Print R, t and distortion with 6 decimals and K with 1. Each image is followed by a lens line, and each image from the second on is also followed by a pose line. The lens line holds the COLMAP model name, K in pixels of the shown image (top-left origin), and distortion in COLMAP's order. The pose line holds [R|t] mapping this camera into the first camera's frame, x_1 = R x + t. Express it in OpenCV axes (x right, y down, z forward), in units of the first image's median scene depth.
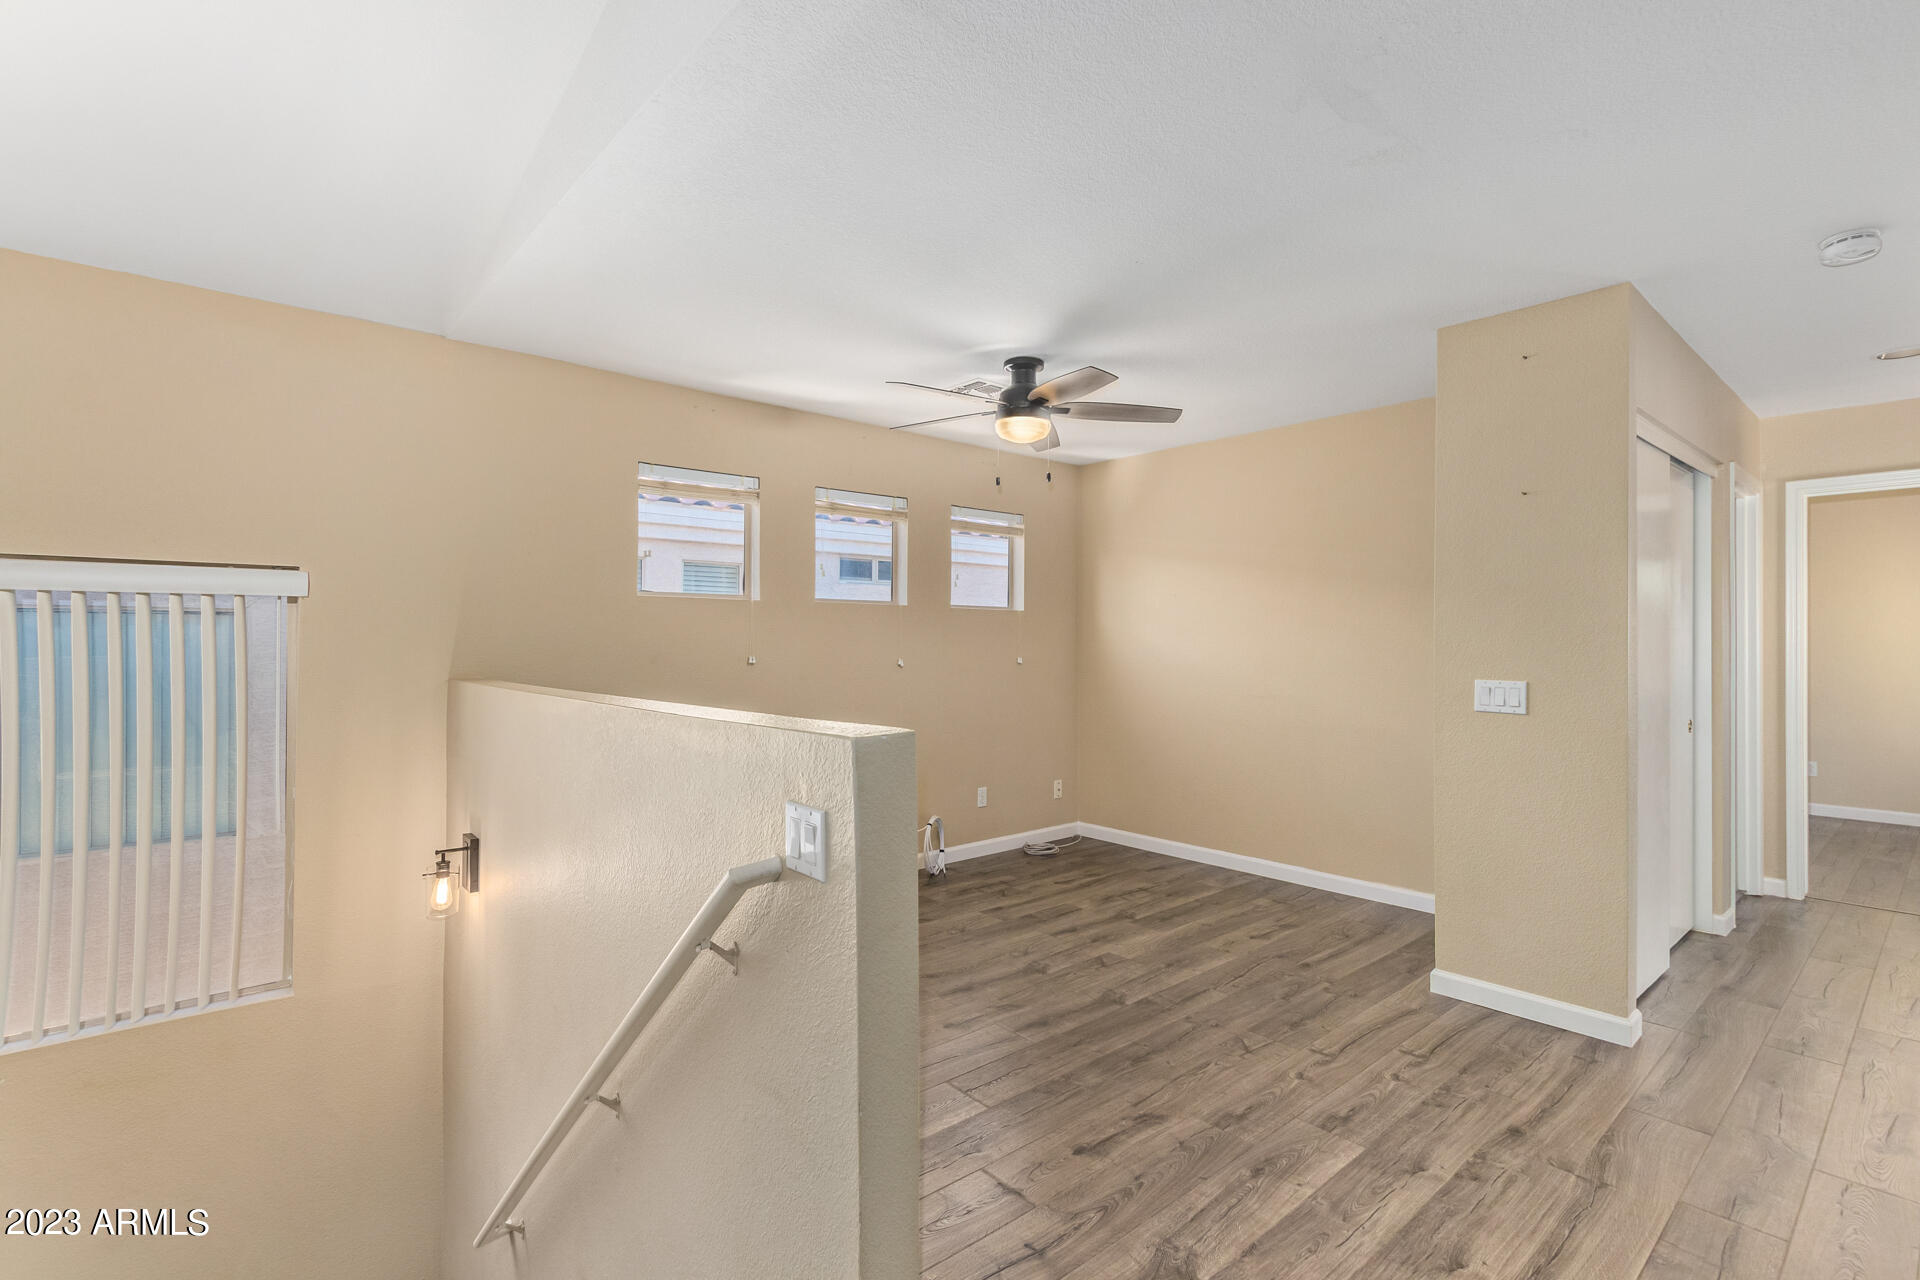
lens RADIAL K [[876.9, 0, 955.1], [0, 876.9, 634.4], [0, 0, 1]] dist [0.007405, -0.002232]
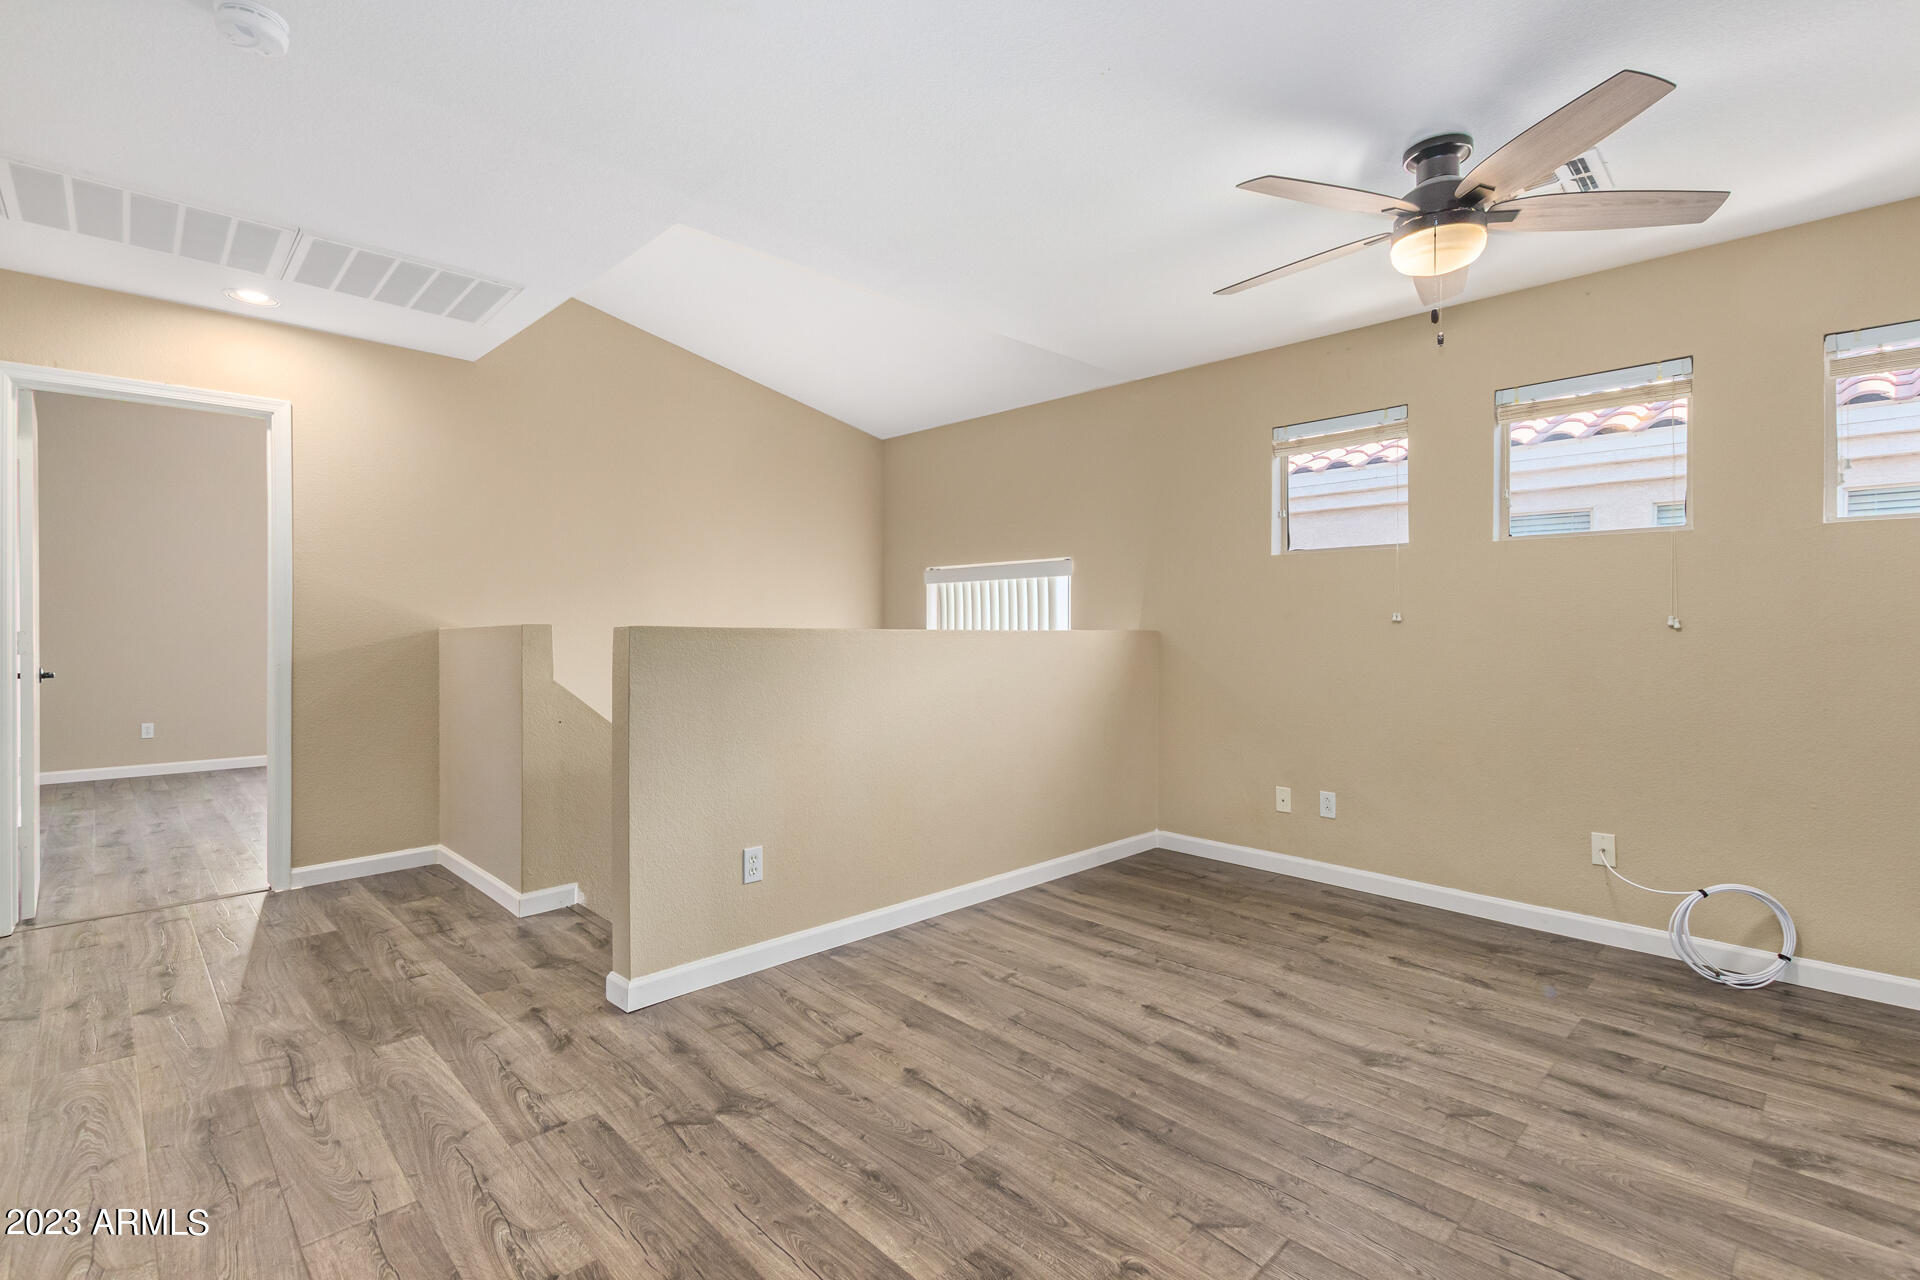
lens RADIAL K [[876.9, 0, 948.5], [0, 876.9, 603.5], [0, 0, 1]] dist [0.007405, -0.002232]
pose [[0.053504, -0.030347, -0.998106, 0.942925], [0.005694, 0.999531, -0.030085, 0.066923], [0.998551, -0.004074, 0.053651, 0.802594]]
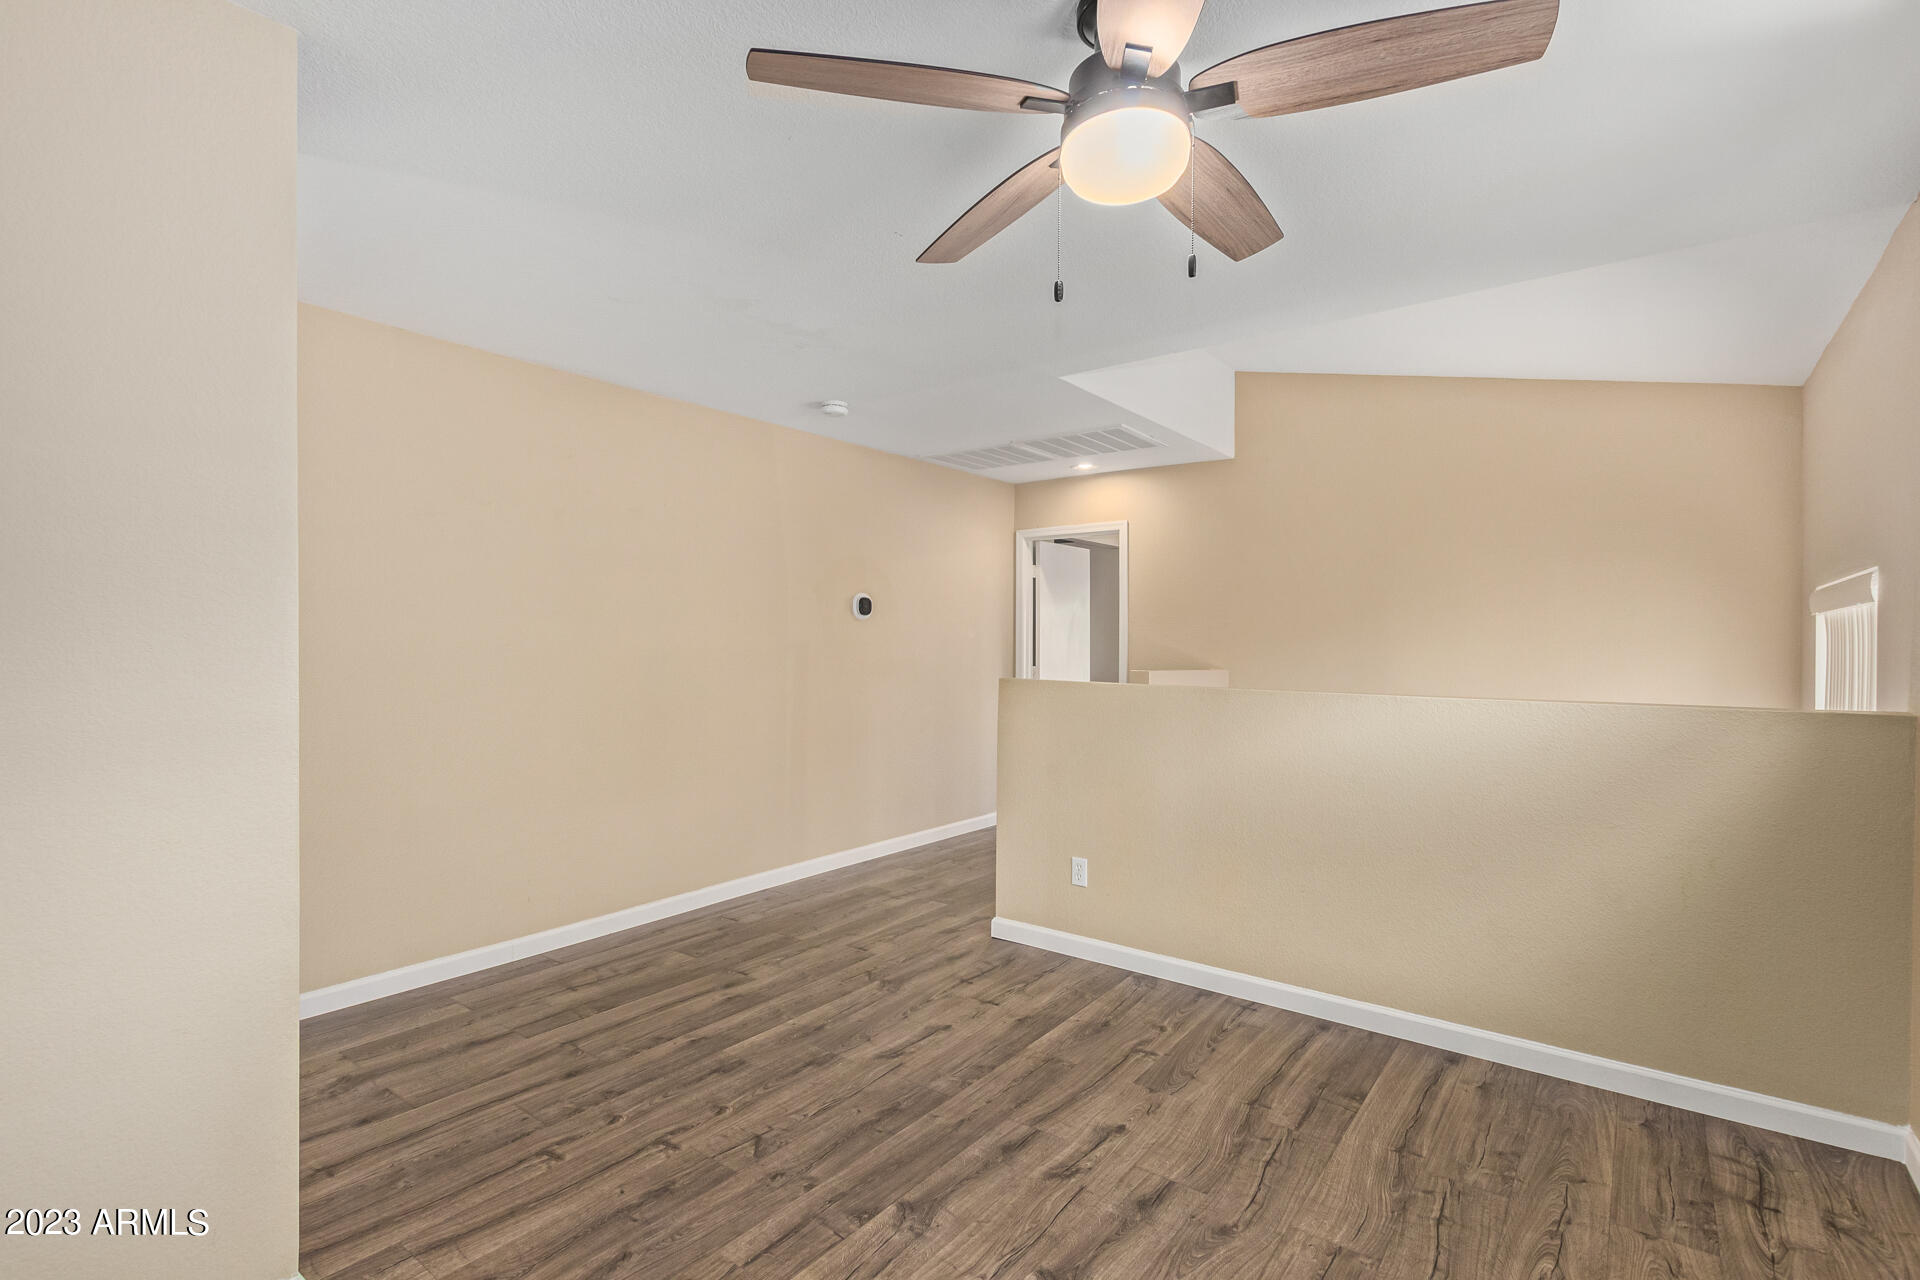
lens RADIAL K [[876.9, 0, 978.1], [0, 876.9, 653.0], [0, 0, 1]] dist [0.007405, -0.002232]
pose [[-0.974766, -0.004208, -0.223188, 0.320214], [-0.005576, 0.999969, 0.005499, 0.009355], [0.223158, 0.006605, -0.974760, 1.867966]]
